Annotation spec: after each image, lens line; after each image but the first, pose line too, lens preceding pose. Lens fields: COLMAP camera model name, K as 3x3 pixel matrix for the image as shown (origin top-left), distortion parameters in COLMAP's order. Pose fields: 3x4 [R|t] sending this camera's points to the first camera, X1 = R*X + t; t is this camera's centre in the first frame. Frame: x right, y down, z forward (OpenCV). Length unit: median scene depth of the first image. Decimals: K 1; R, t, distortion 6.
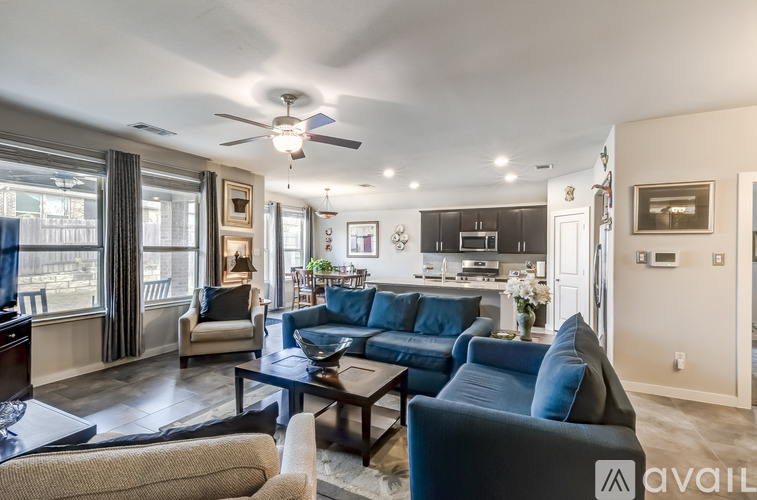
lens RADIAL K [[349.0, 0, 378.1], [0, 349.0, 249.2], [0, 0, 1]] dist [-0.001927, 0.000453]
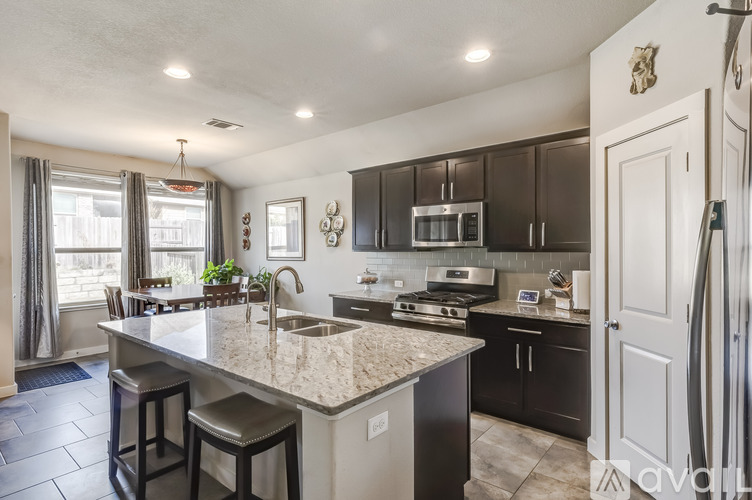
lens RADIAL K [[394.9, 0, 378.4], [0, 394.9, 250.4], [0, 0, 1]] dist [0.000960, -0.000184]
pose [[0.973756, -0.013878, -0.227172, 0.287404], [0.016645, 0.999809, 0.010269, 0.003124], [0.226986, -0.013781, 0.973800, 0.427501]]
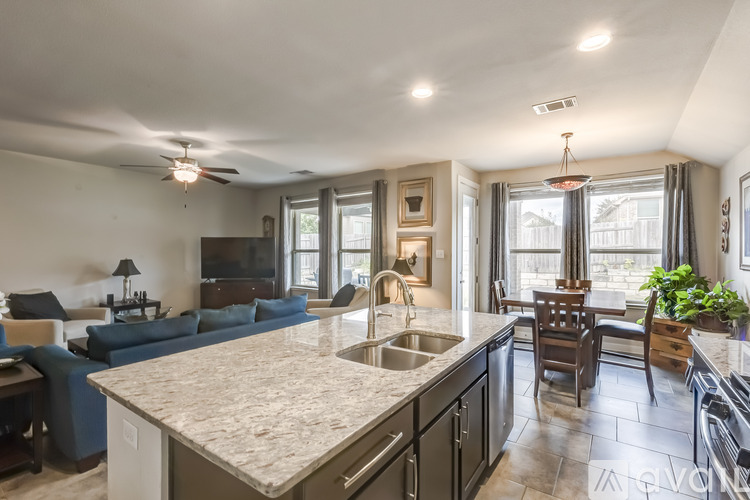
lens RADIAL K [[345.8, 0, 376.8], [0, 345.8, 251.8], [0, 0, 1]] dist [-0.001927, 0.000453]
pose [[-0.147024, -0.004172, -0.989124, 0.386657], [0.002332, 0.999987, -0.004565, 0.005350], [0.989130, -0.002978, -0.147012, 0.751957]]
